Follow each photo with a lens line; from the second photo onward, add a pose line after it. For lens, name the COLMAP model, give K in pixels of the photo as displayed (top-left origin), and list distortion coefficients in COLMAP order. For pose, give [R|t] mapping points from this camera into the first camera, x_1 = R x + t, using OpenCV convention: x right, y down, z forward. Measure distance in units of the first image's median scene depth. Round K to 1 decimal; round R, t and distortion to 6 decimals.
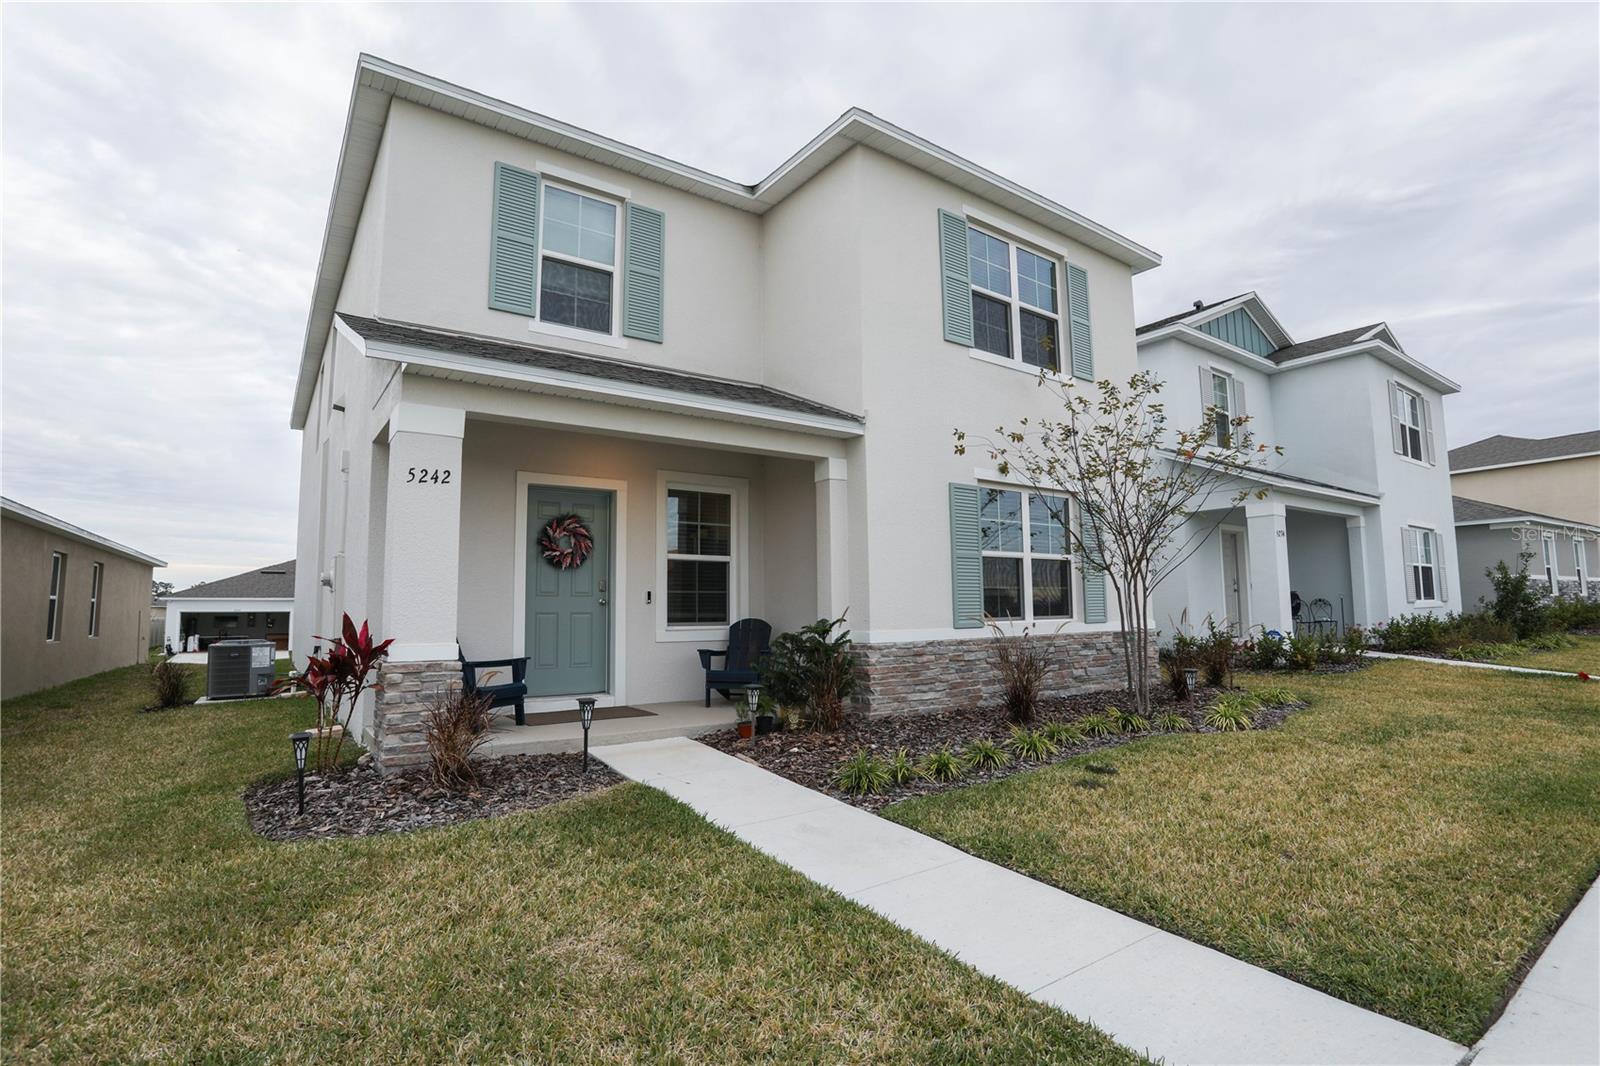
lens RADIAL K [[774.0, 0, 791.1], [0, 774.0, 537.9], [0, 0, 1]] dist [-0.076784, 0.030388]
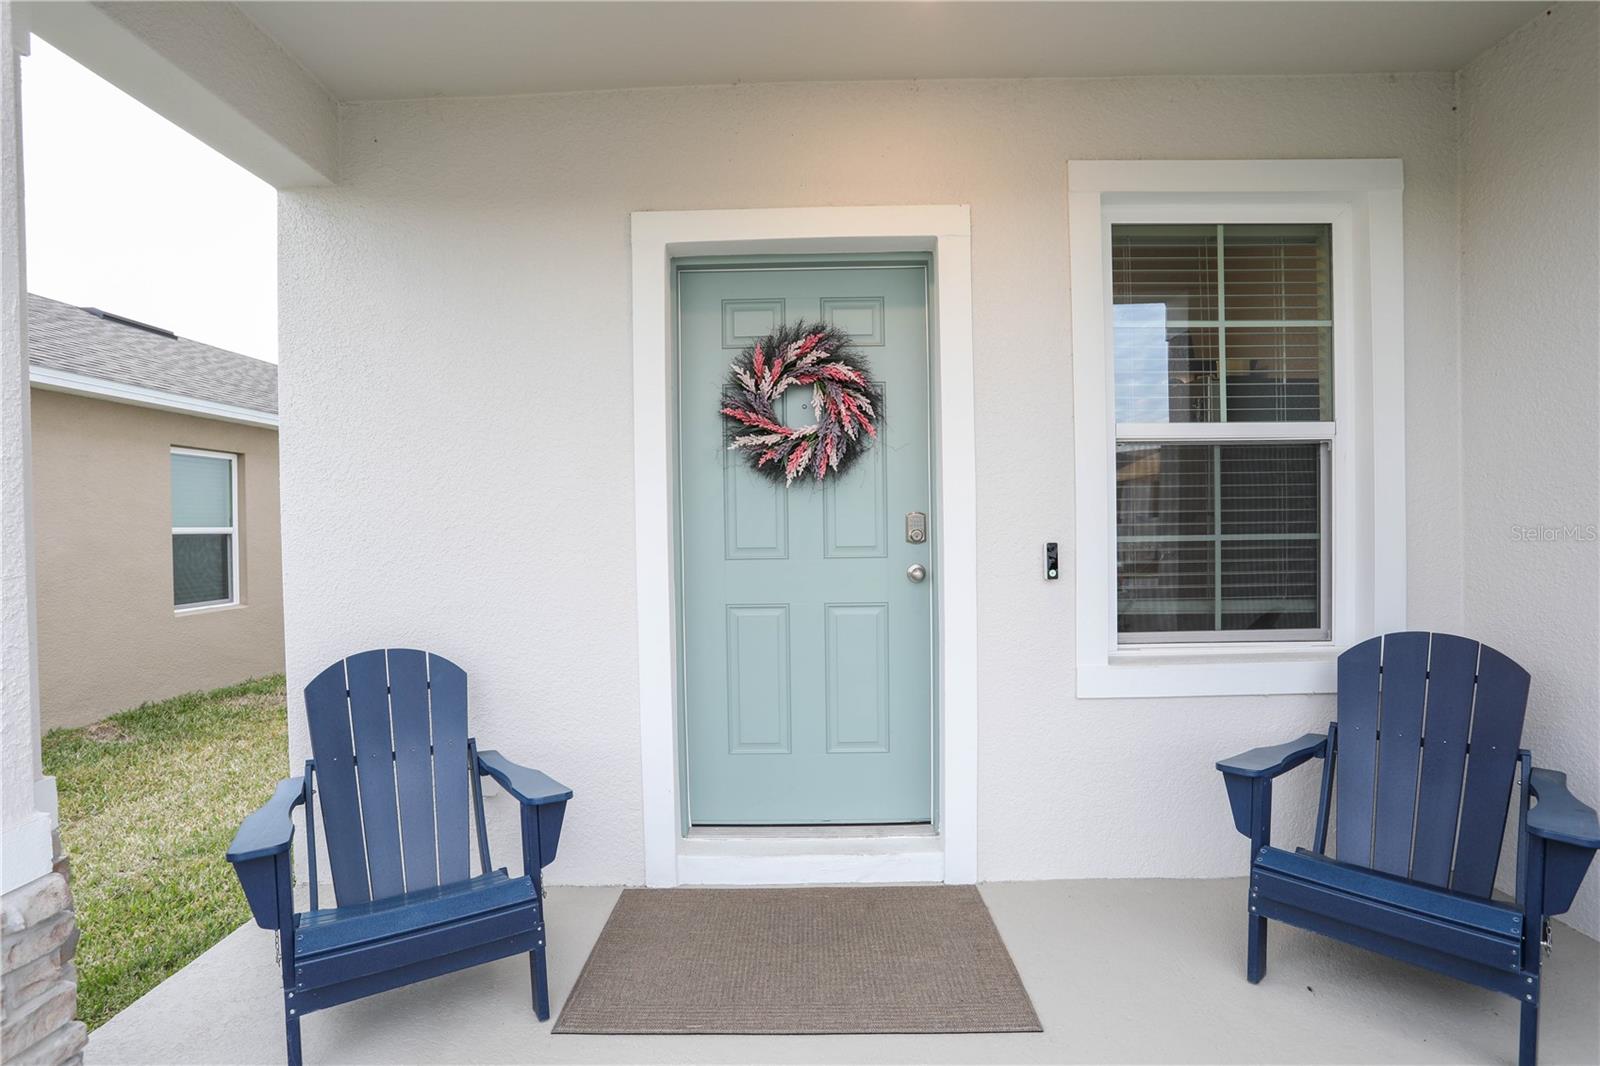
lens RADIAL K [[774.0, 0, 791.1], [0, 774.0, 537.9], [0, 0, 1]] dist [-0.076784, 0.030388]
pose [[0.803457, 0.010302, -0.595274, -0.081642], [0.064024, 0.992557, 0.103593, 0.027658], [0.591910, -0.121344, 0.796817, 0.686490]]
